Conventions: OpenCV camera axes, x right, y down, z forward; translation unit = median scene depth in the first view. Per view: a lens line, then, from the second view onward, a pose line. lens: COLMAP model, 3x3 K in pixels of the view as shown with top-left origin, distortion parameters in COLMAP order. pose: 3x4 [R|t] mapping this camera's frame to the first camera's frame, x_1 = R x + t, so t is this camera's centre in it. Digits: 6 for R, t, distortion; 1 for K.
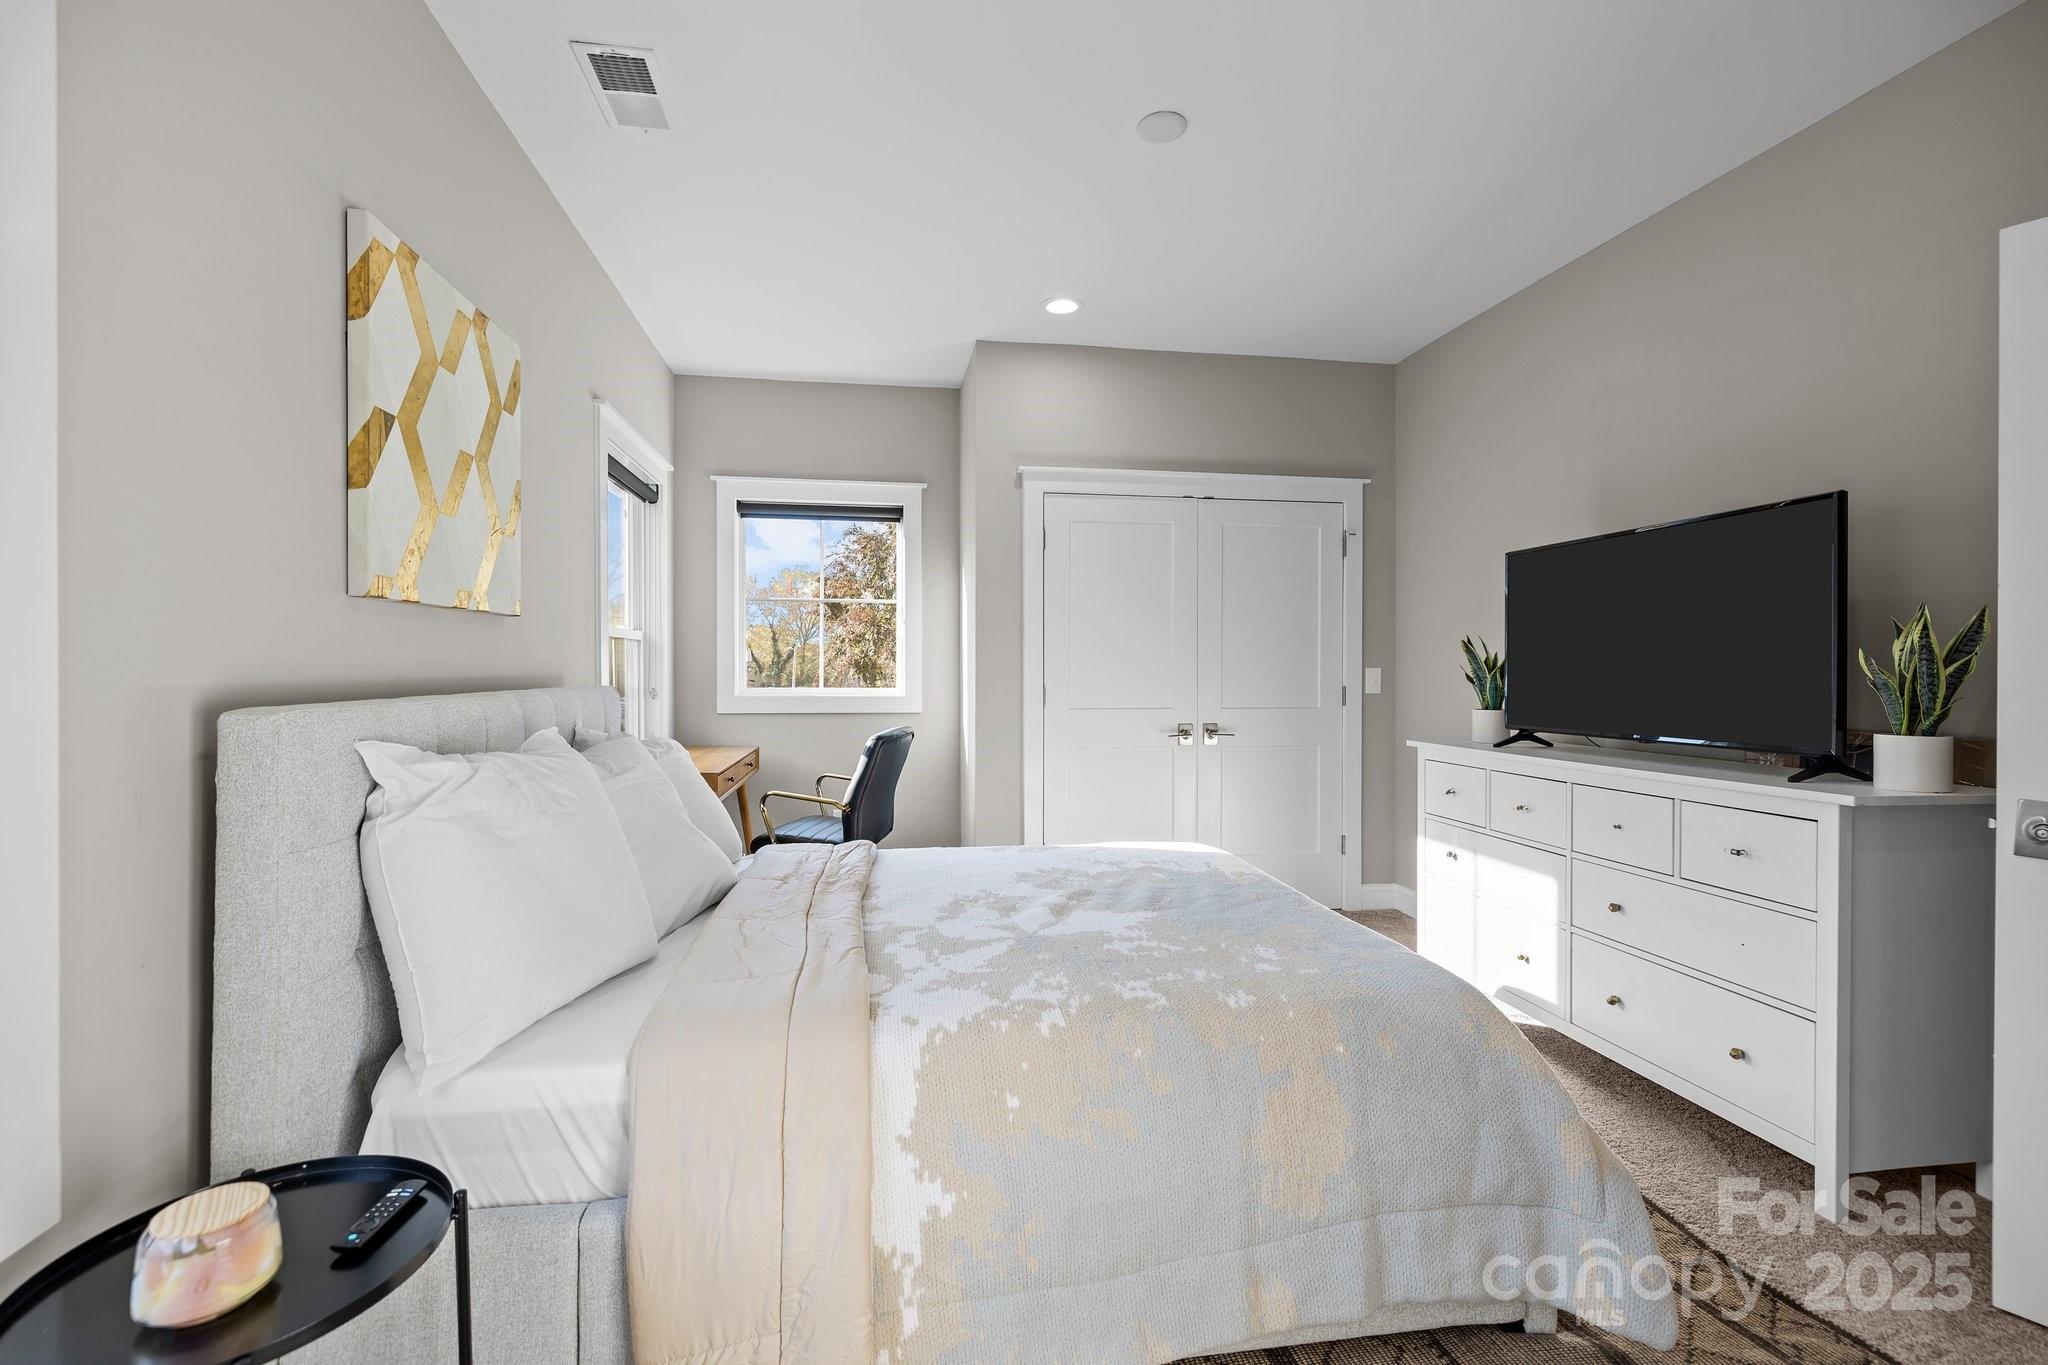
lens RADIAL K [[871.7, 0, 1013.4], [0, 871.7, 654.6], [0, 0, 1]] dist [0.002644, 0.000439]
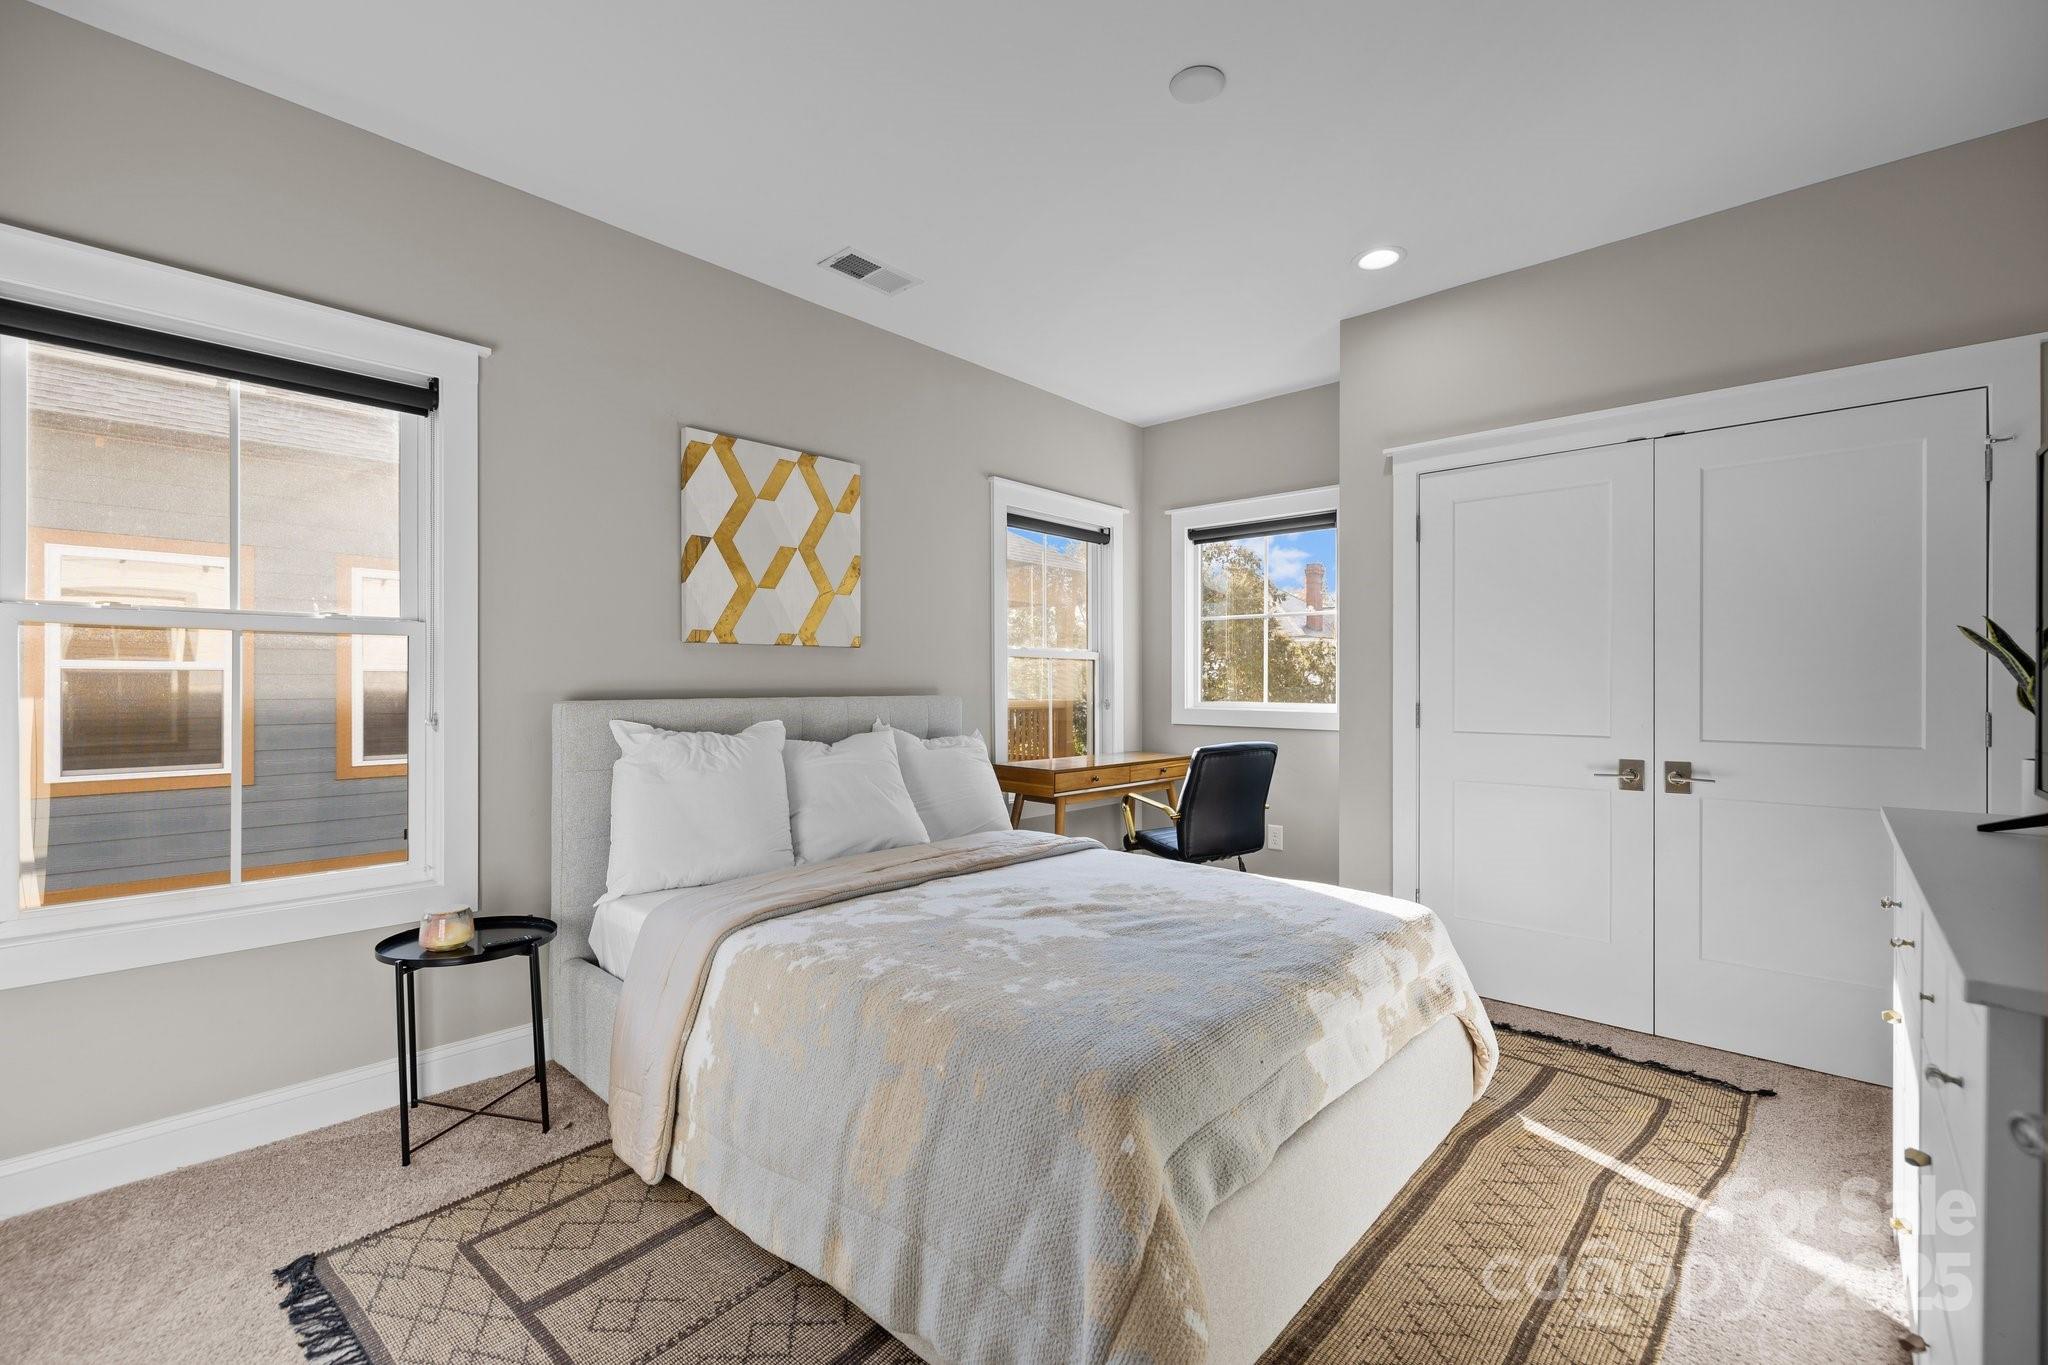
lens RADIAL K [[873.3, 0, 1027.9], [0, 873.3, 667.4], [0, 0, 1]] dist [0.003543, 0.000228]
pose [[0.627470, -0.014717, -0.778502, 0.906005], [0.012186, 0.999885, -0.009080, 0.008674], [0.778545, -0.003789, 0.627577, 0.345447]]
